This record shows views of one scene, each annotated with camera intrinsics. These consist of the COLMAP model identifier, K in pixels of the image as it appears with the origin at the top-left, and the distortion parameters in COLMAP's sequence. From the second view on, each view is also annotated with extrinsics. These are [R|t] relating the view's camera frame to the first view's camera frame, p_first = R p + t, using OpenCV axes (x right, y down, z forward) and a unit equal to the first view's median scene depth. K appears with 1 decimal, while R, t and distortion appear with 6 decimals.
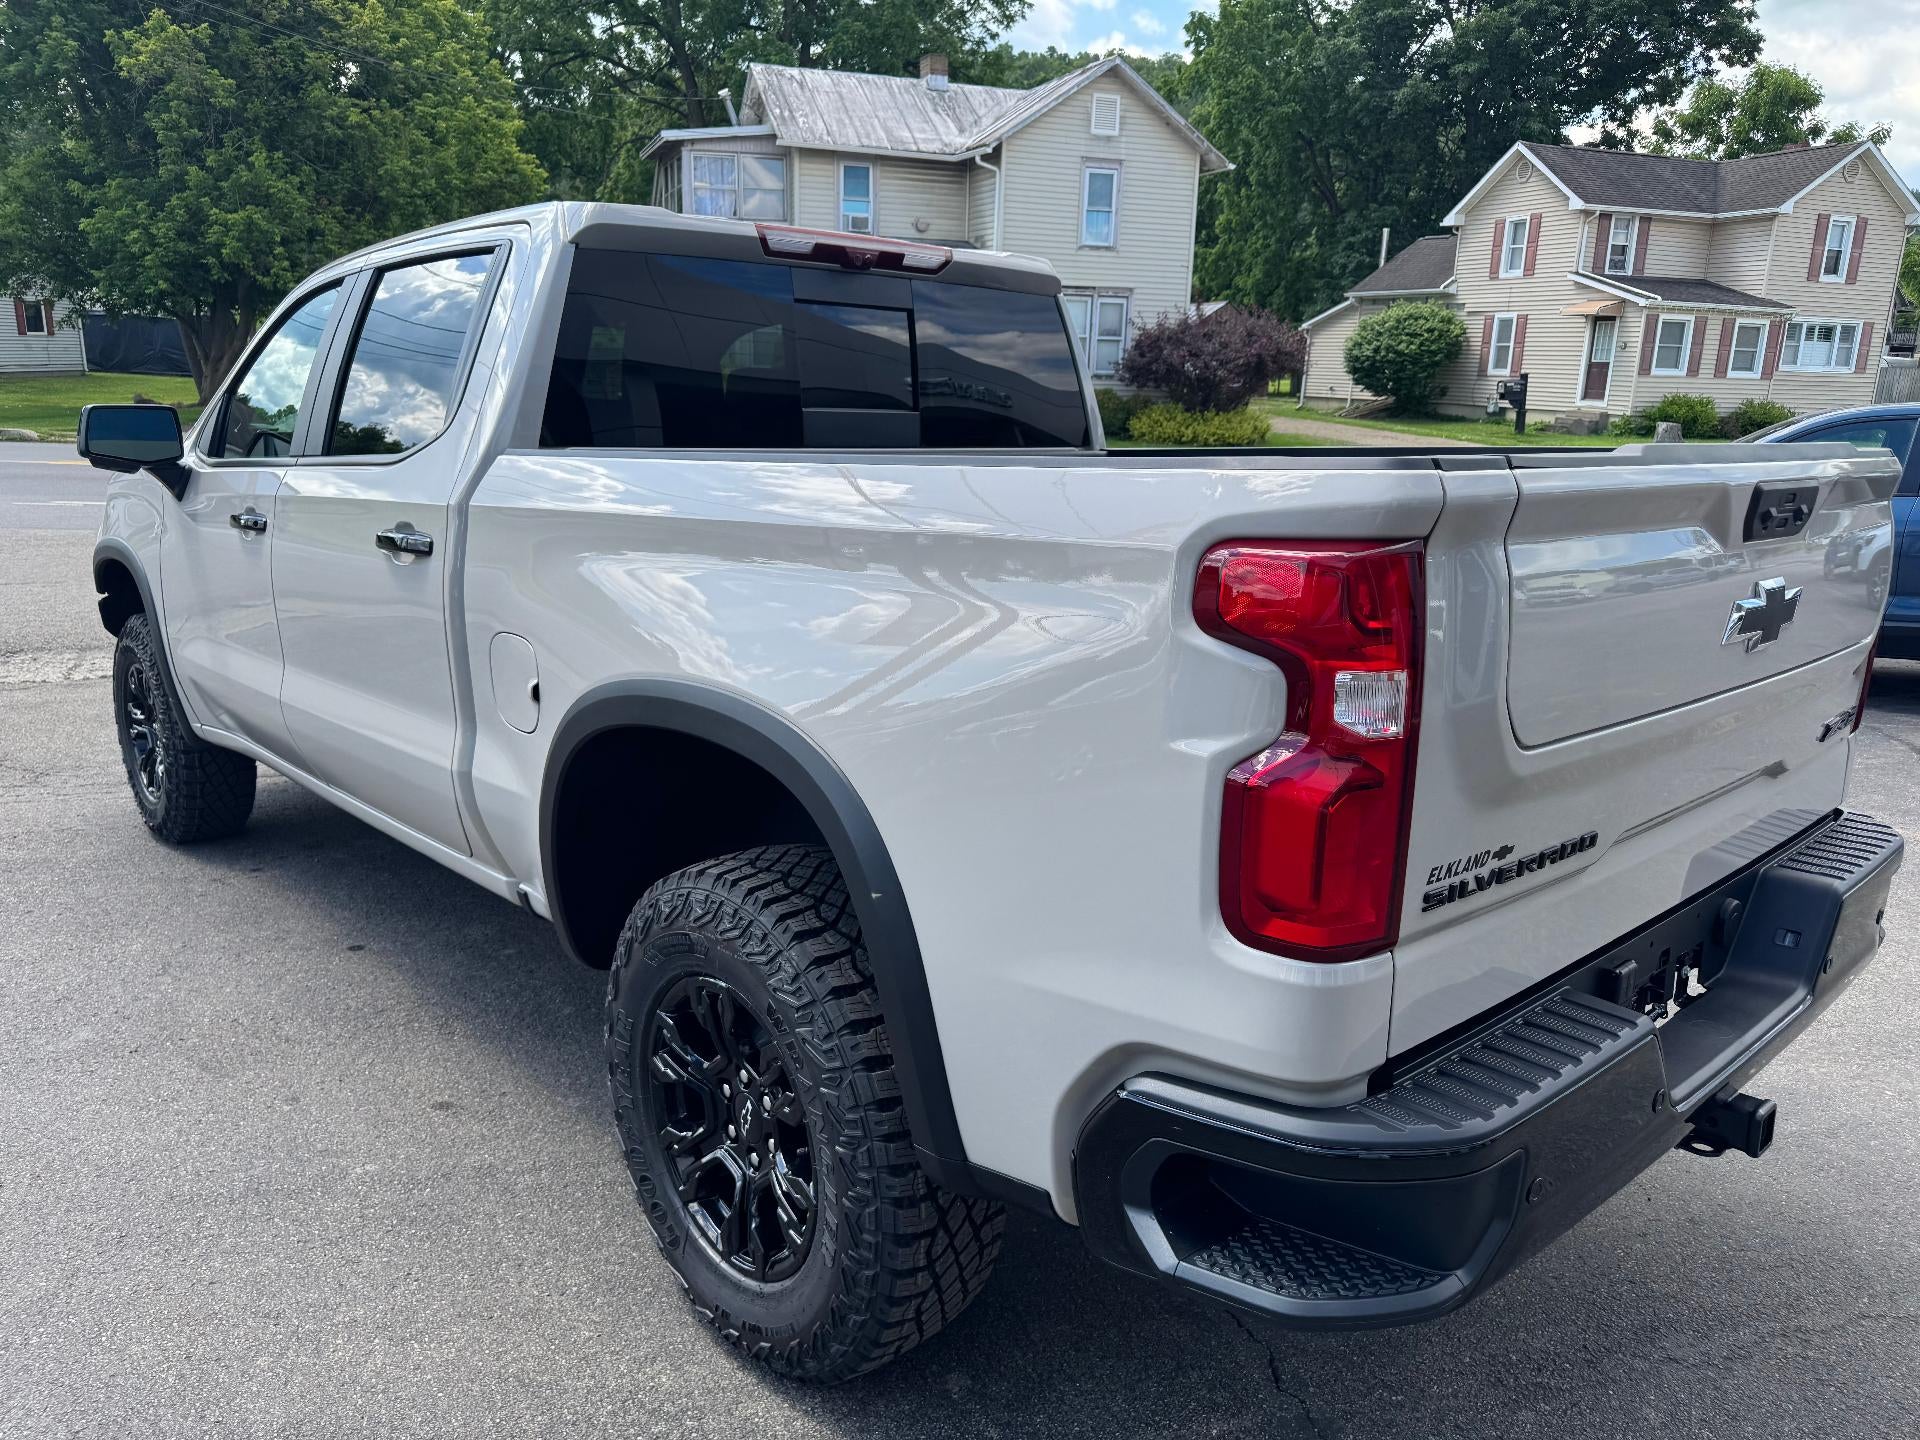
lens RADIAL K [[1385.3, 0, 960.0], [0, 1385.3, 720.0], [0, 0, 1]] dist [0.029461, -0.026416]
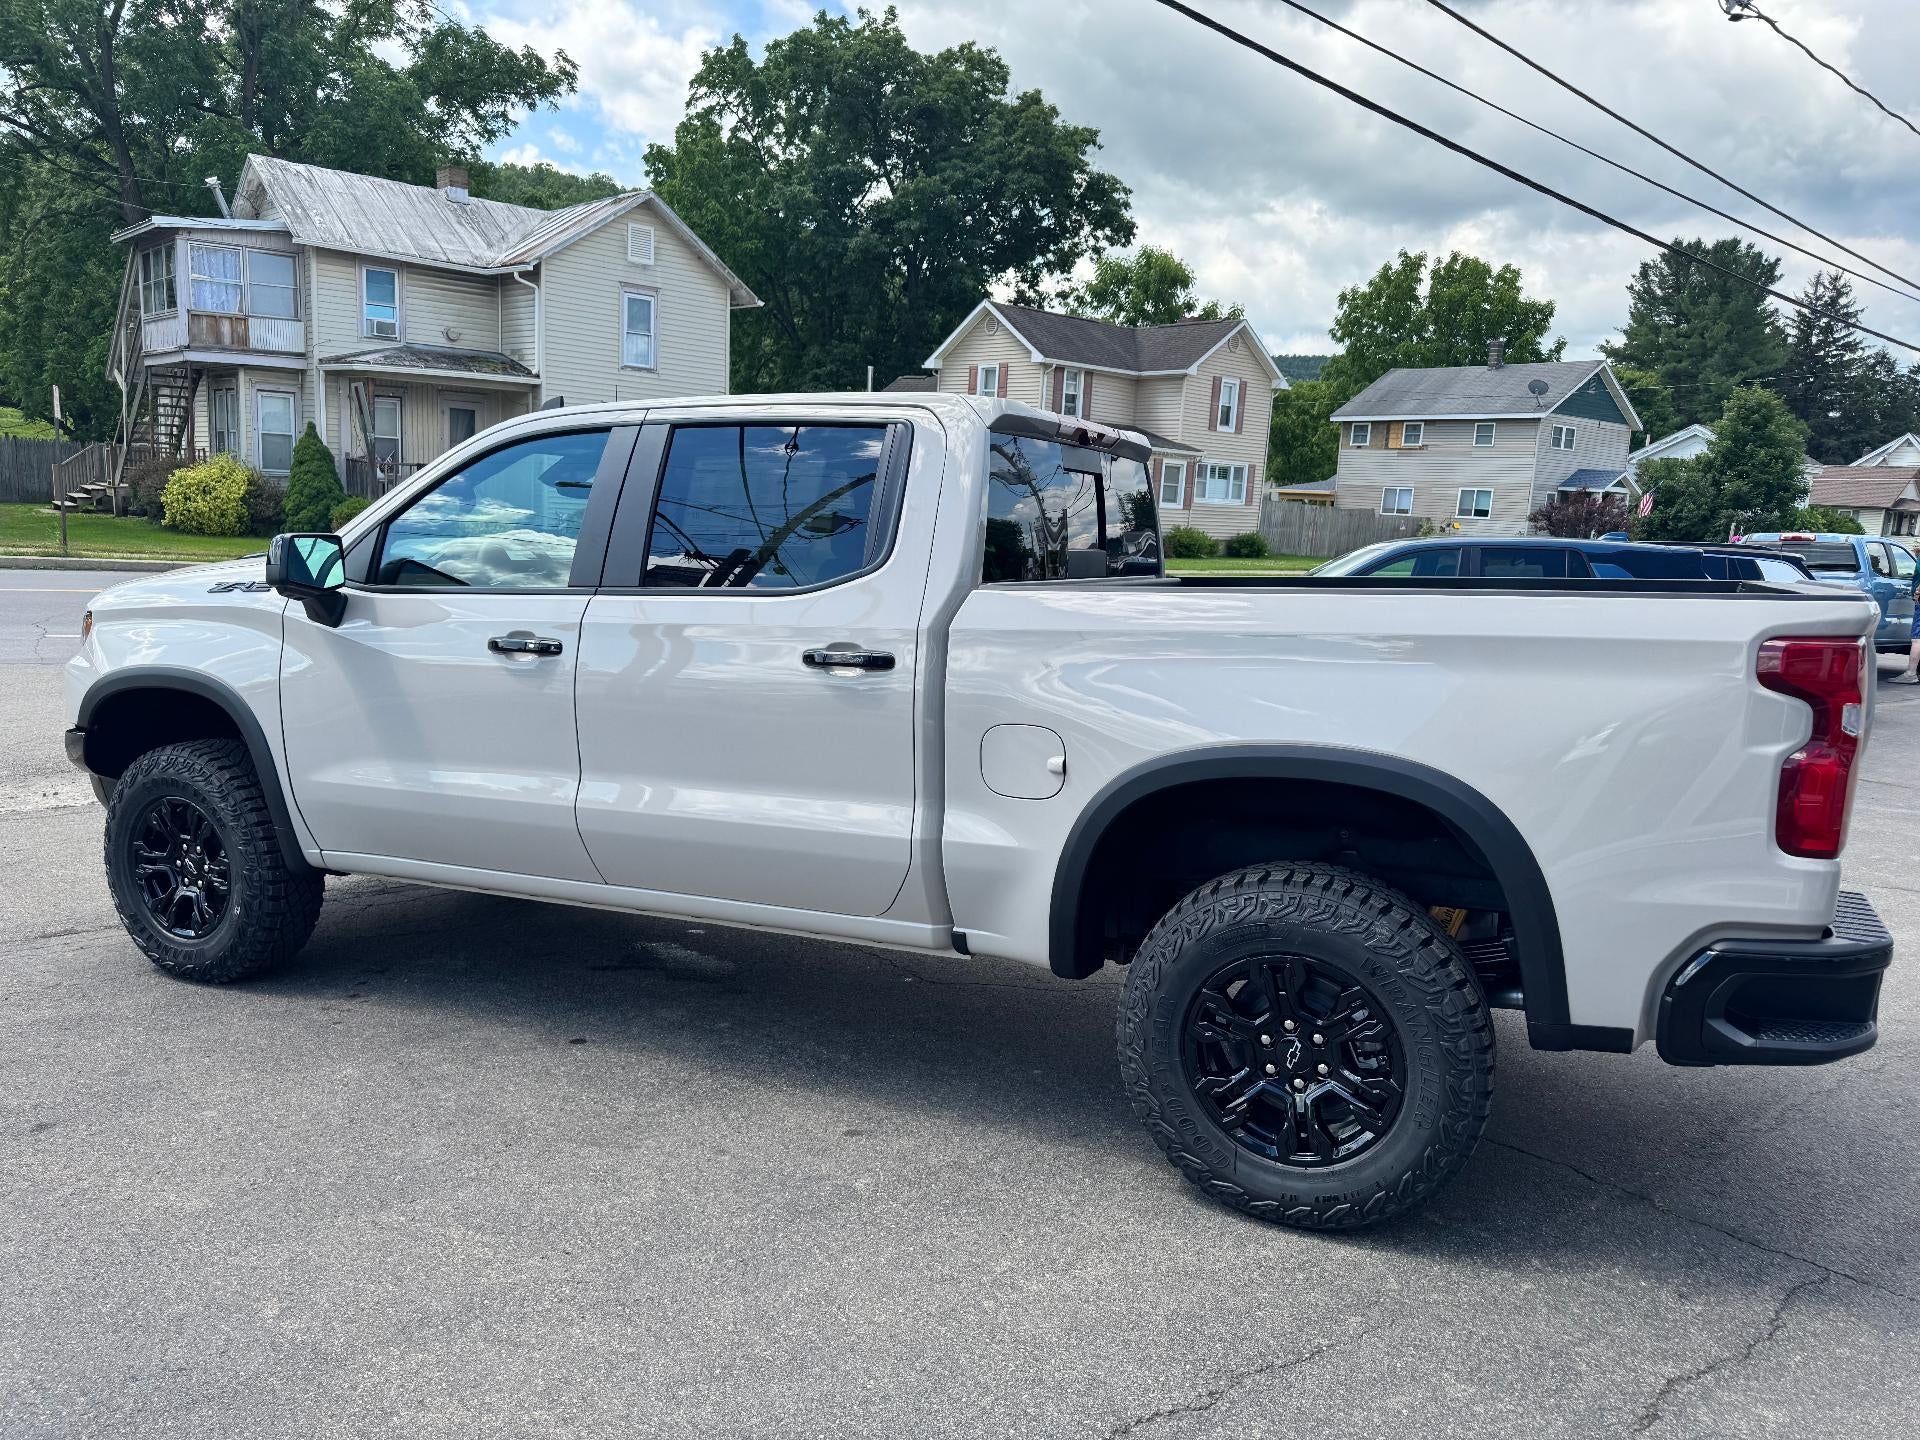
lens RADIAL K [[1401.3, 0, 960.0], [0, 1401.3, 720.0], [0, 0, 1]] dist [0.043594, -0.051592]
pose [[0.921623, -0.038512, 0.386172, -0.089384], [0.069414, 0.995376, -0.066394, 0.001711], [-0.381829, 0.087996, 0.920034, -0.019355]]
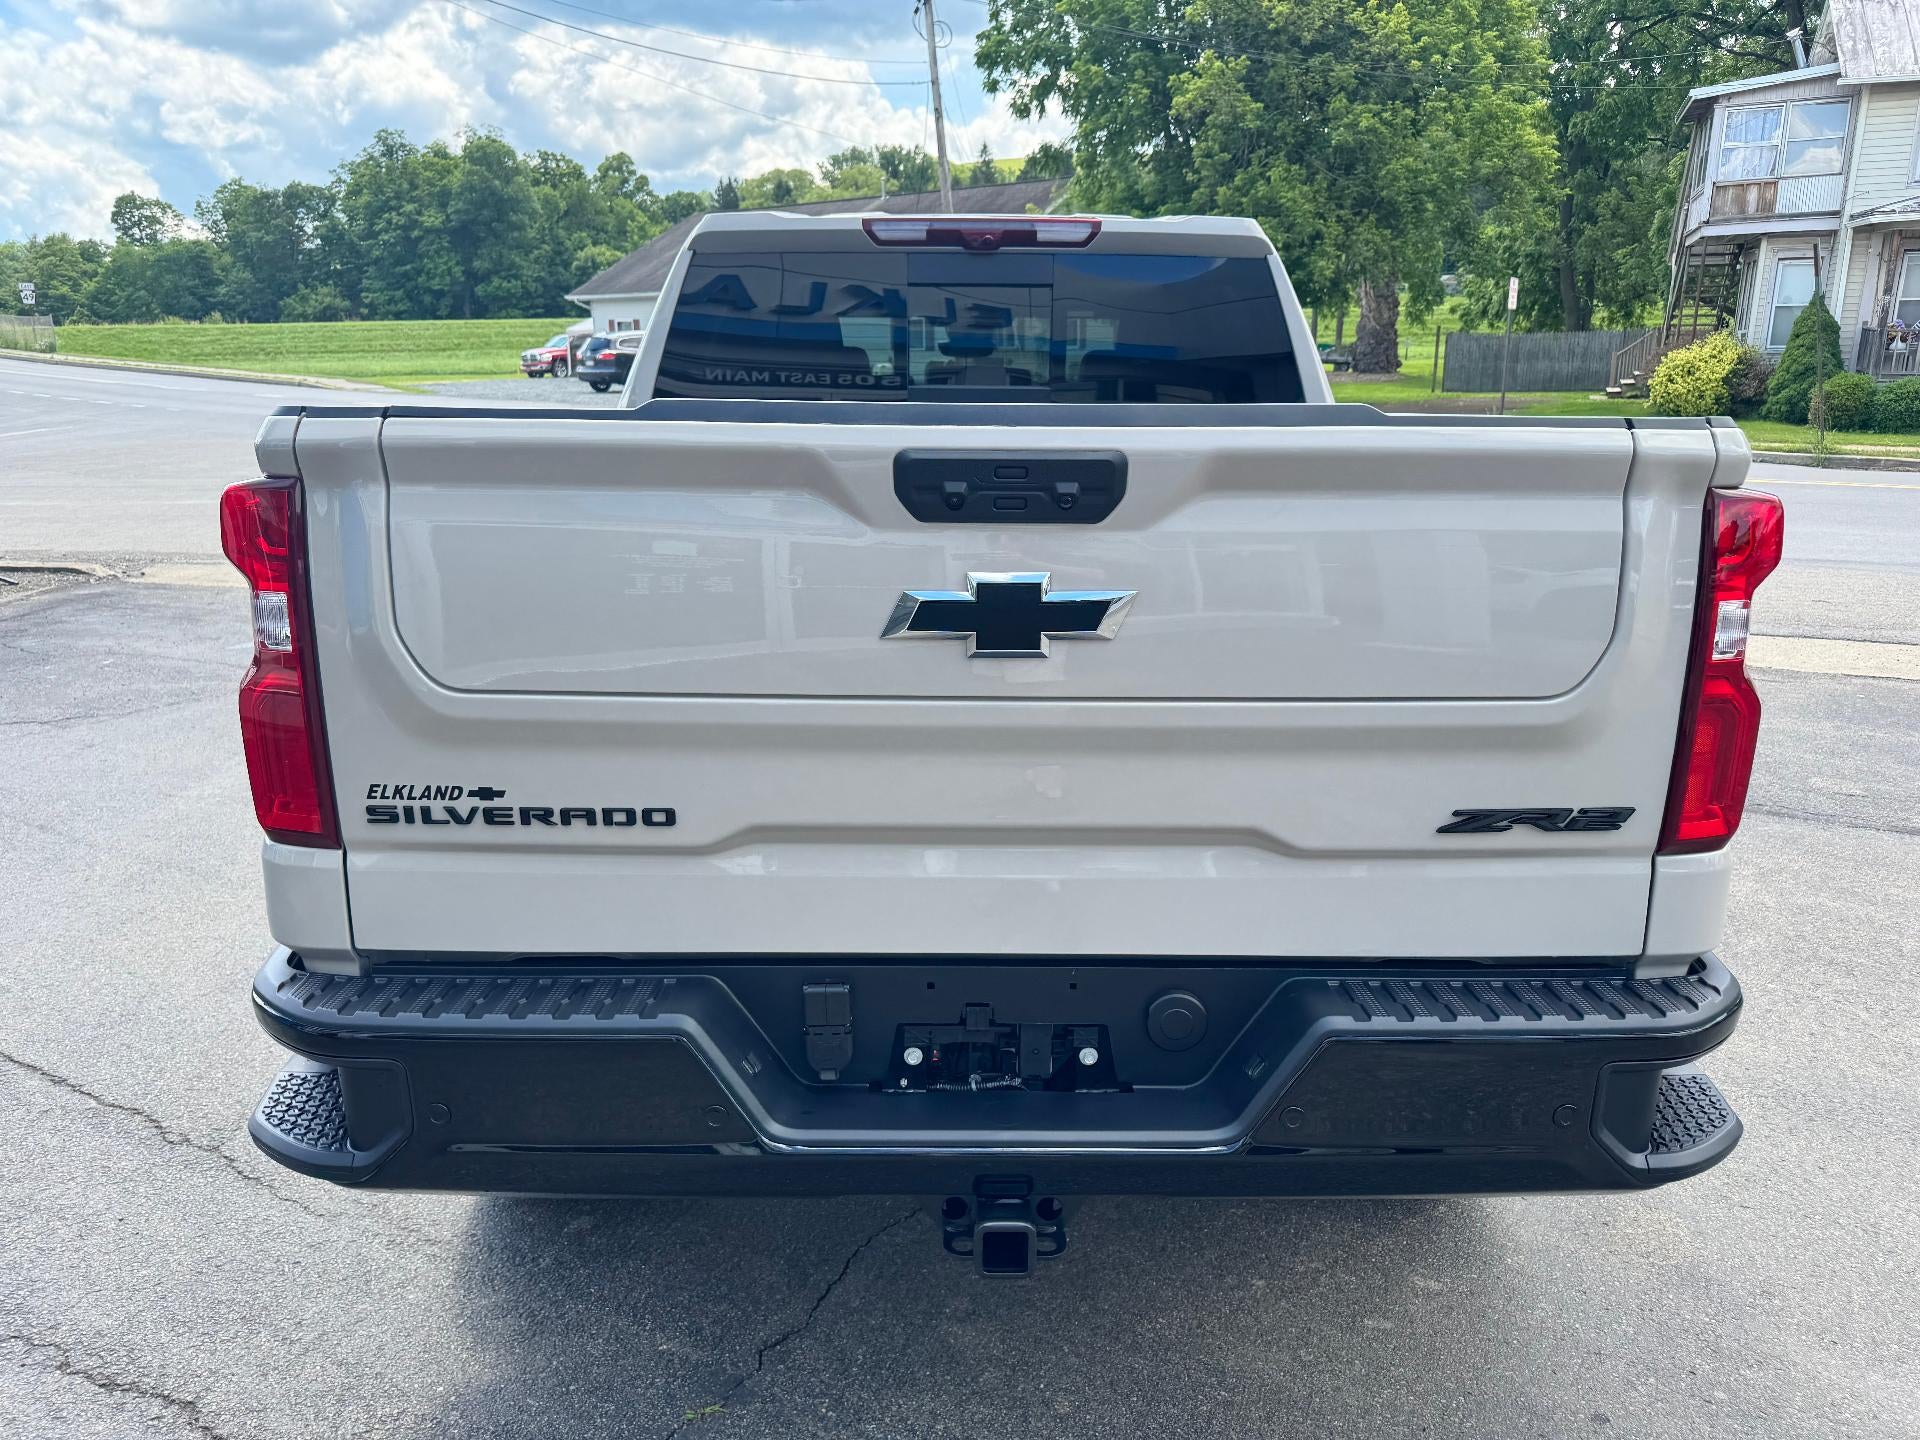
lens RADIAL K [[1413.5, 0, 960.0], [0, 1413.5, 720.0], [0, 0, 1]] dist [0.003005, -0.001789]
pose [[0.735757, 0.145636, -0.661401, 0.091515], [-0.145979, 0.987752, 0.055105, -0.004654], [0.661325, 0.056007, 0.748005, 0.030667]]
